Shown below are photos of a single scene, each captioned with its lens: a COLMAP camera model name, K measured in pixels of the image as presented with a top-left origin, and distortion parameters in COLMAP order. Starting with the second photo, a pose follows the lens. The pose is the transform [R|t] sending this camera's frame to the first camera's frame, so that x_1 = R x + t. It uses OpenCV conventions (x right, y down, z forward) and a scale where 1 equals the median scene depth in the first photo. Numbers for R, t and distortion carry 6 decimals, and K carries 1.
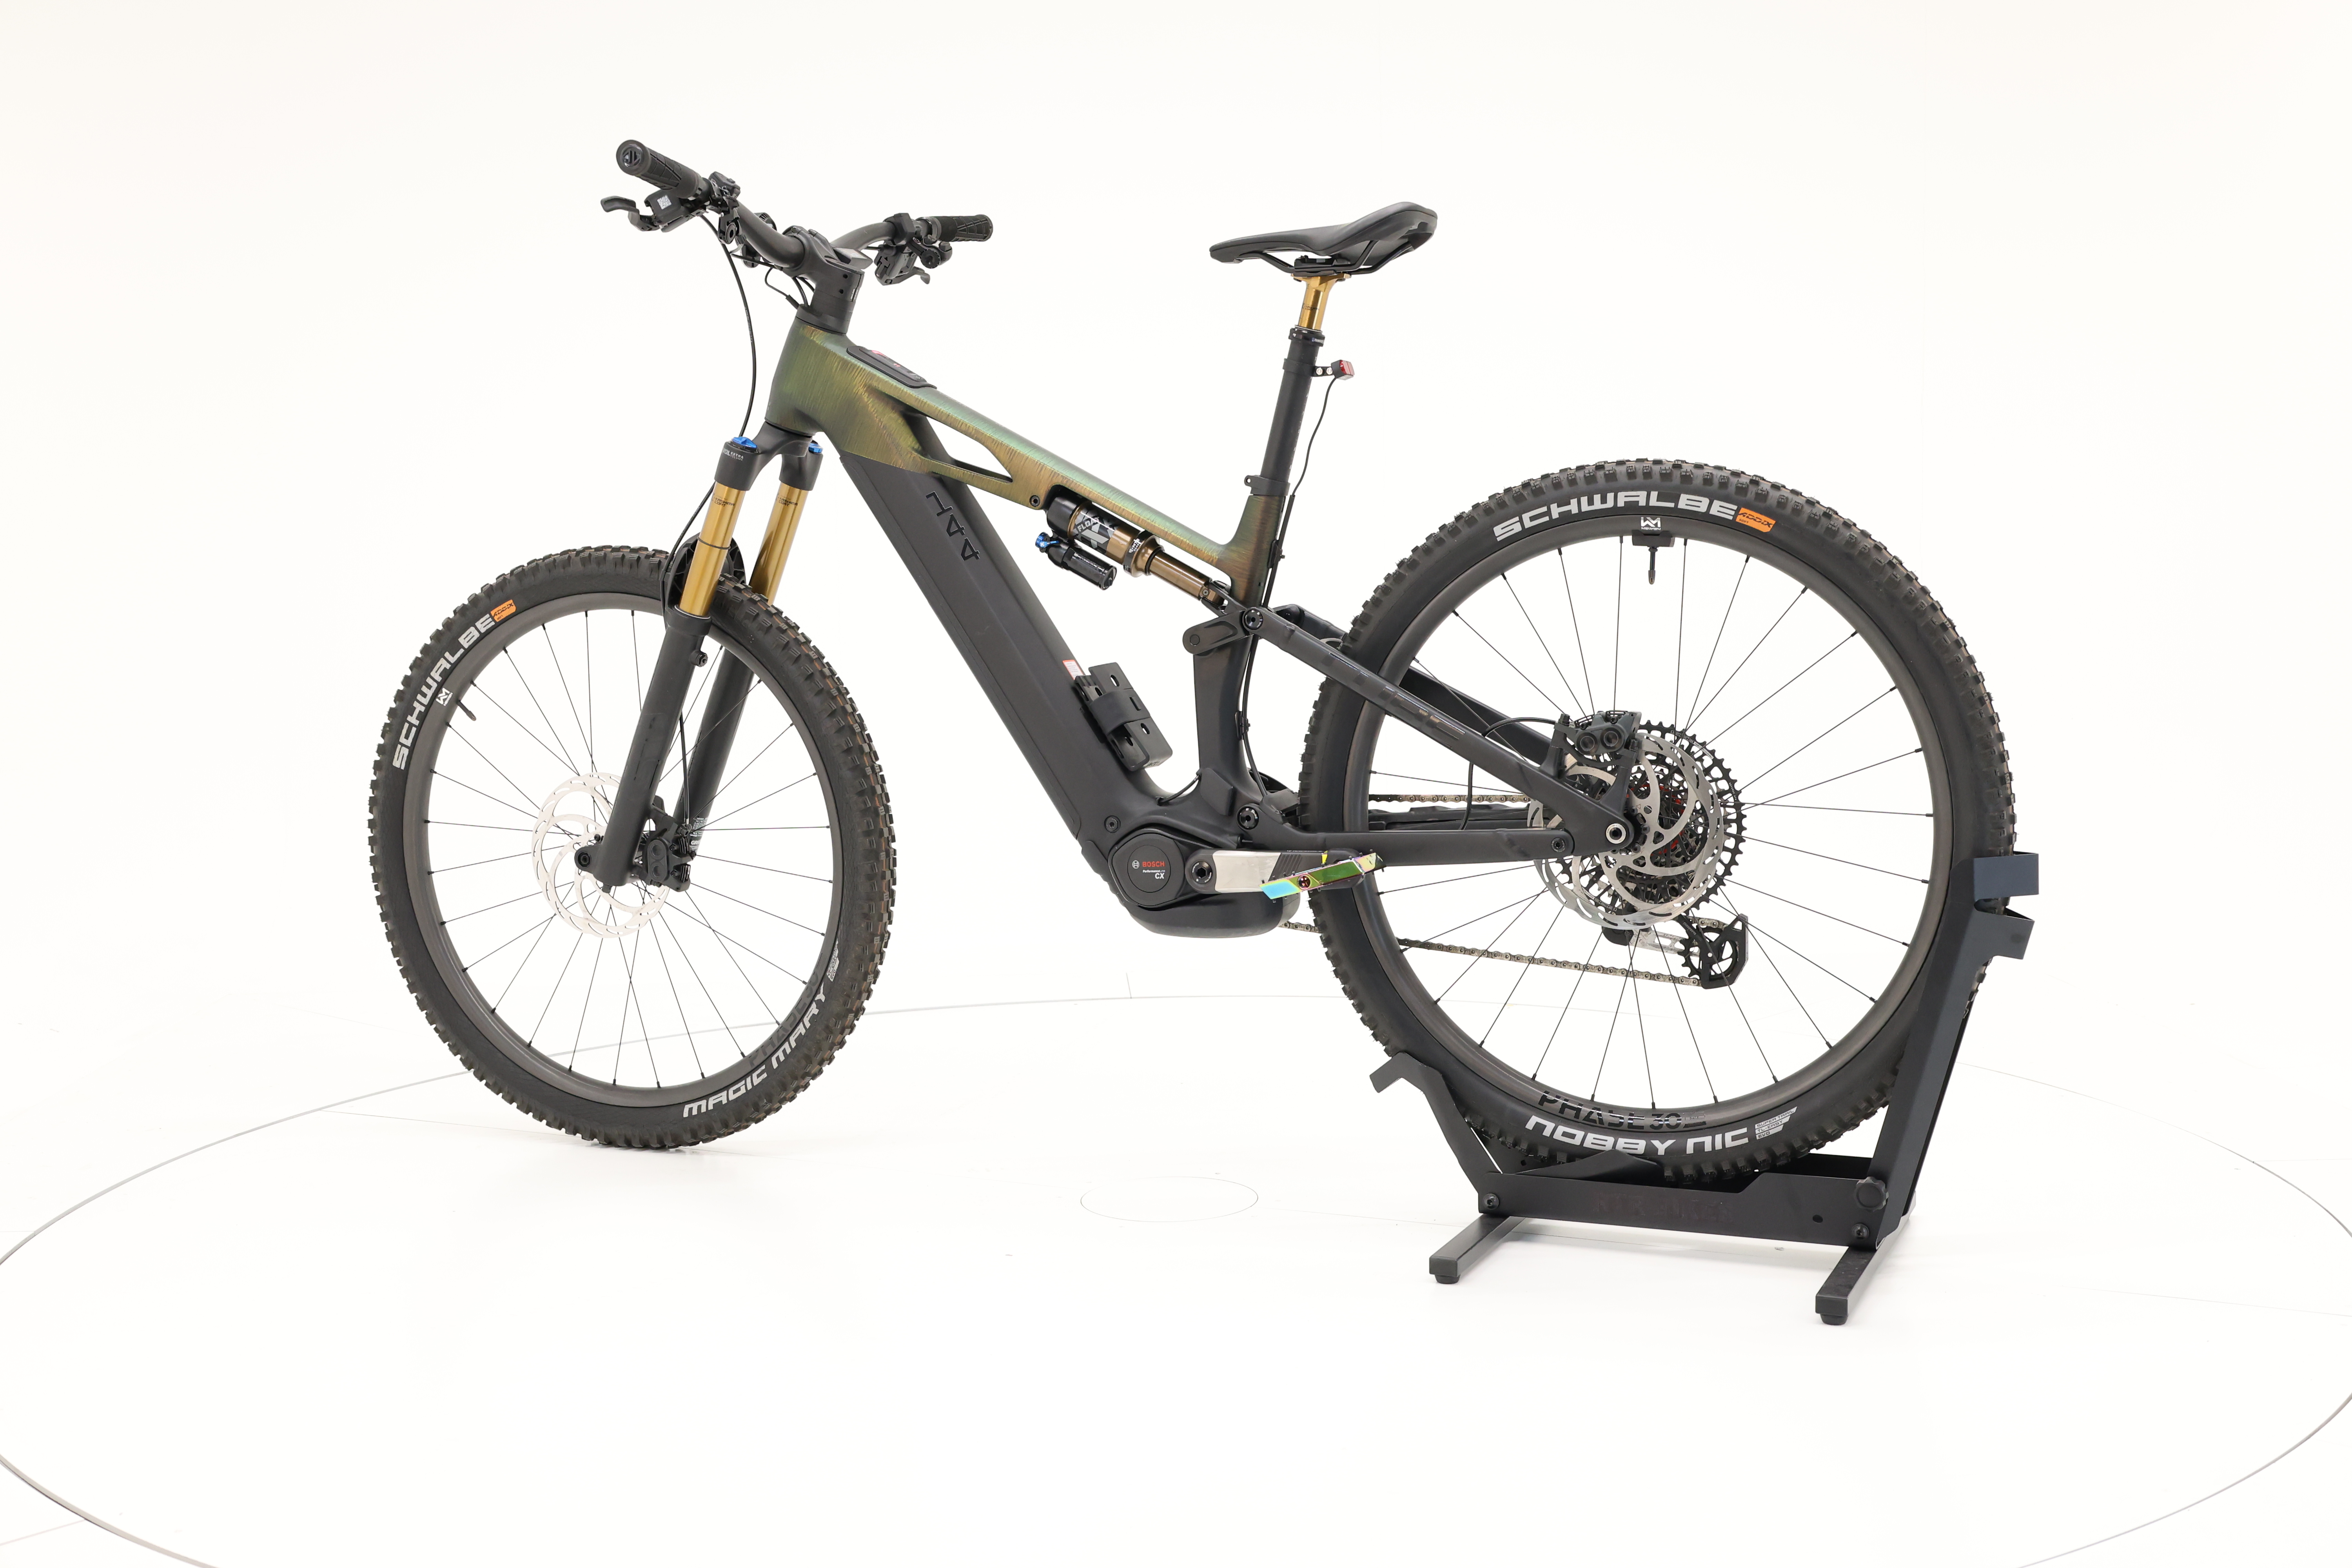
lens RADIAL K [[2646.8, 0, 1176.0], [0, 2646.8, 784.0], [0, 0, 1]] dist [-0.001340, 0.045099]
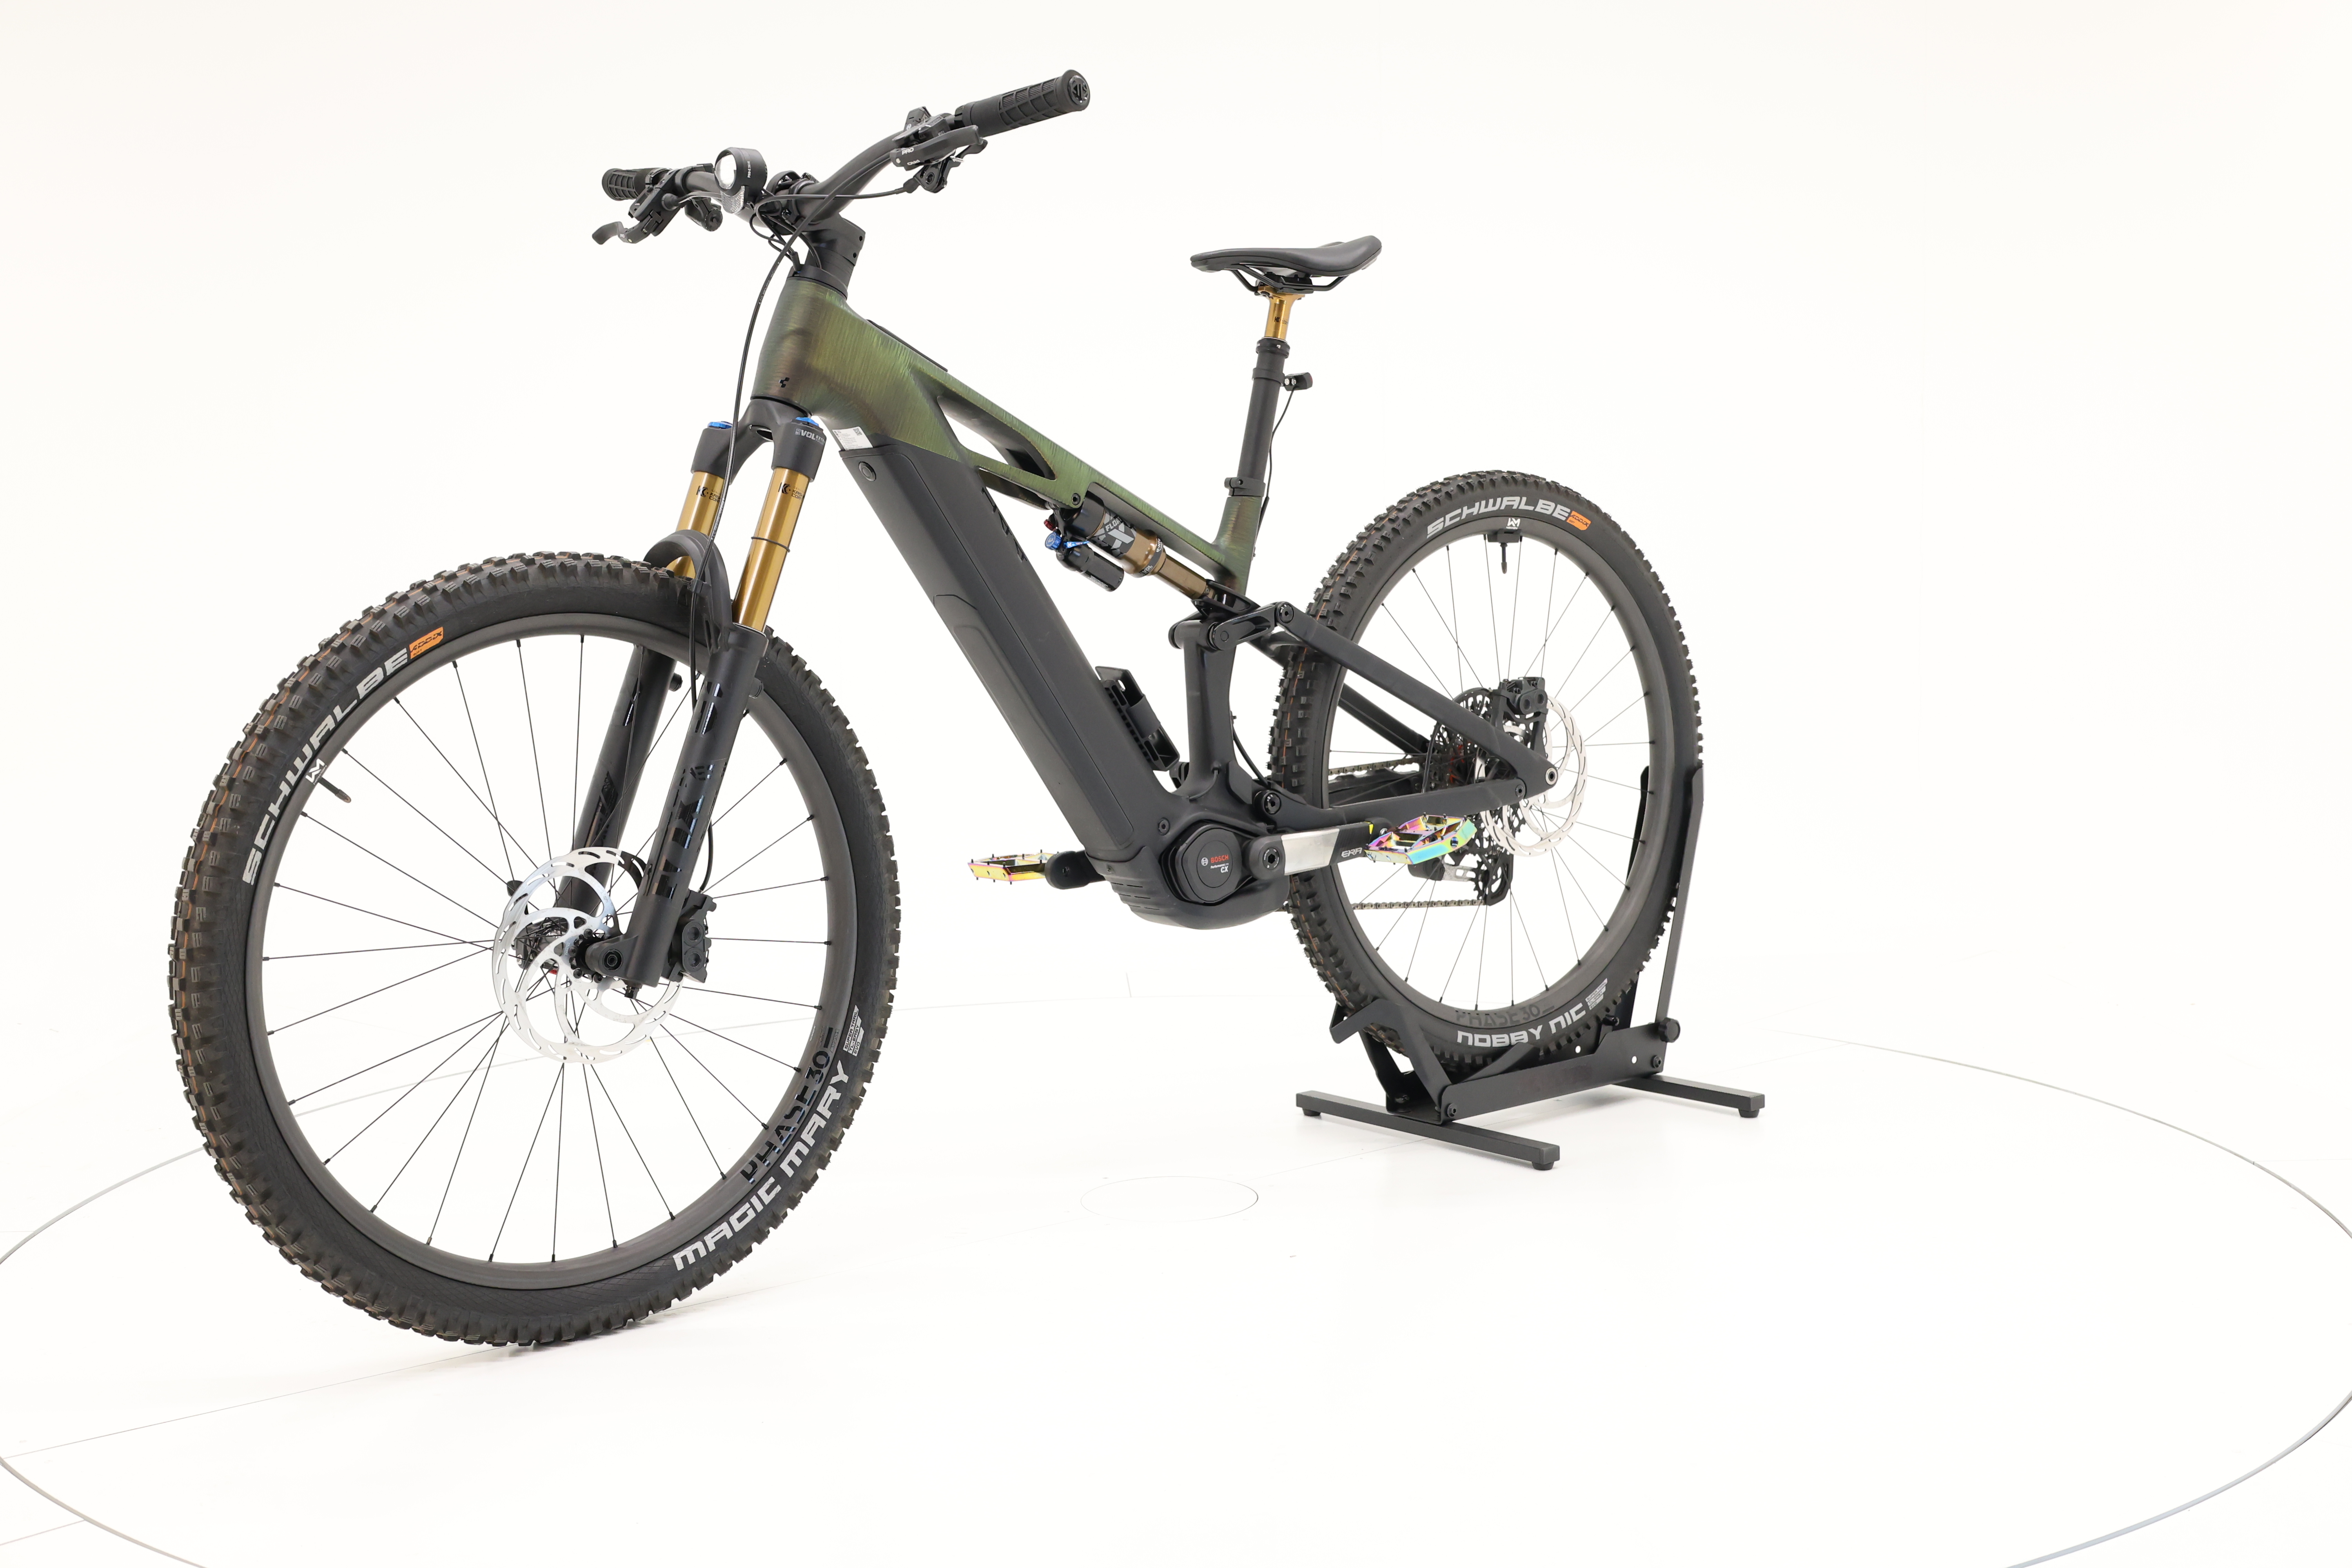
lens RADIAL K [[2646.8, 0, 1176.0], [0, 2646.8, 784.0], [0, 0, 1]] dist [-0.001340, 0.045099]
pose [[0.436598, -0.078309, 0.896242, -0.932800], [0.101143, 0.994161, 0.037594, -0.038311], [-0.893953, 0.074235, 0.441969, 0.573648]]
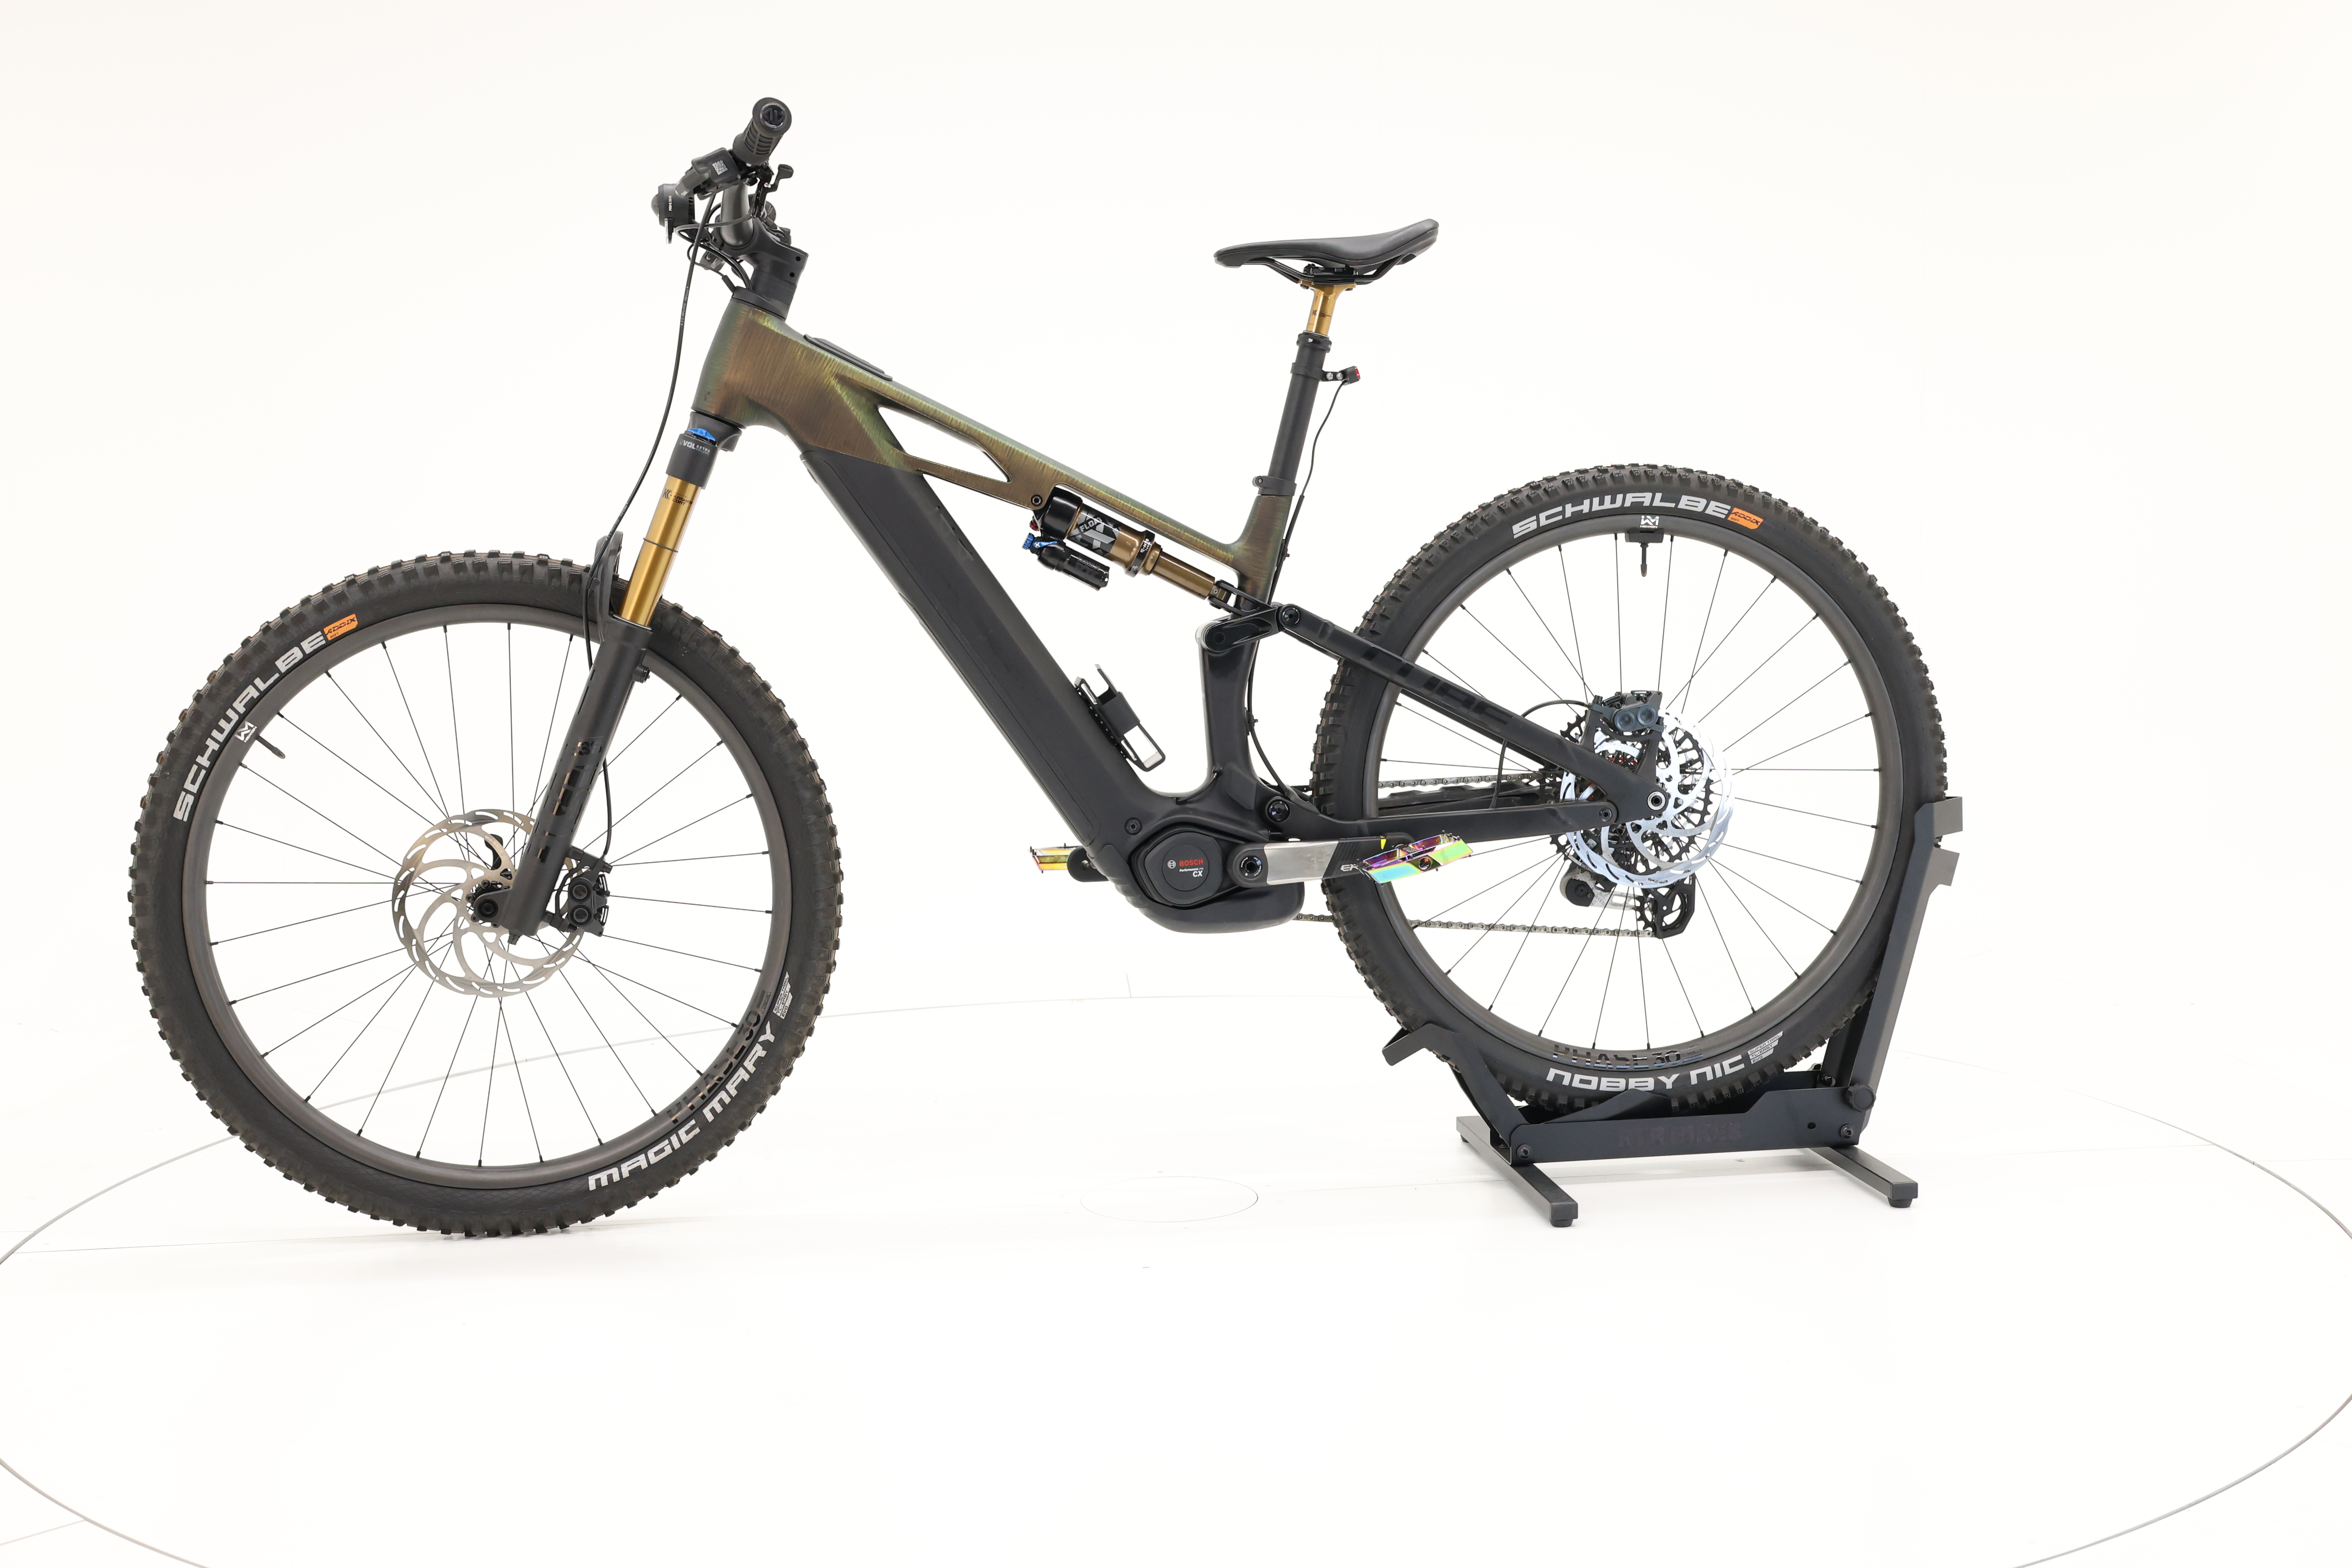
lens RADIAL K [[2646.8, 0, 1176.0], [0, 2646.8, 784.0], [0, 0, 1]] dist [-0.001340, 0.045099]
pose [[0.848553, -0.049782, 0.526763, -0.547216], [0.055698, 0.998437, 0.004636, -0.004365], [-0.526171, 0.025406, 0.849999, 0.152555]]
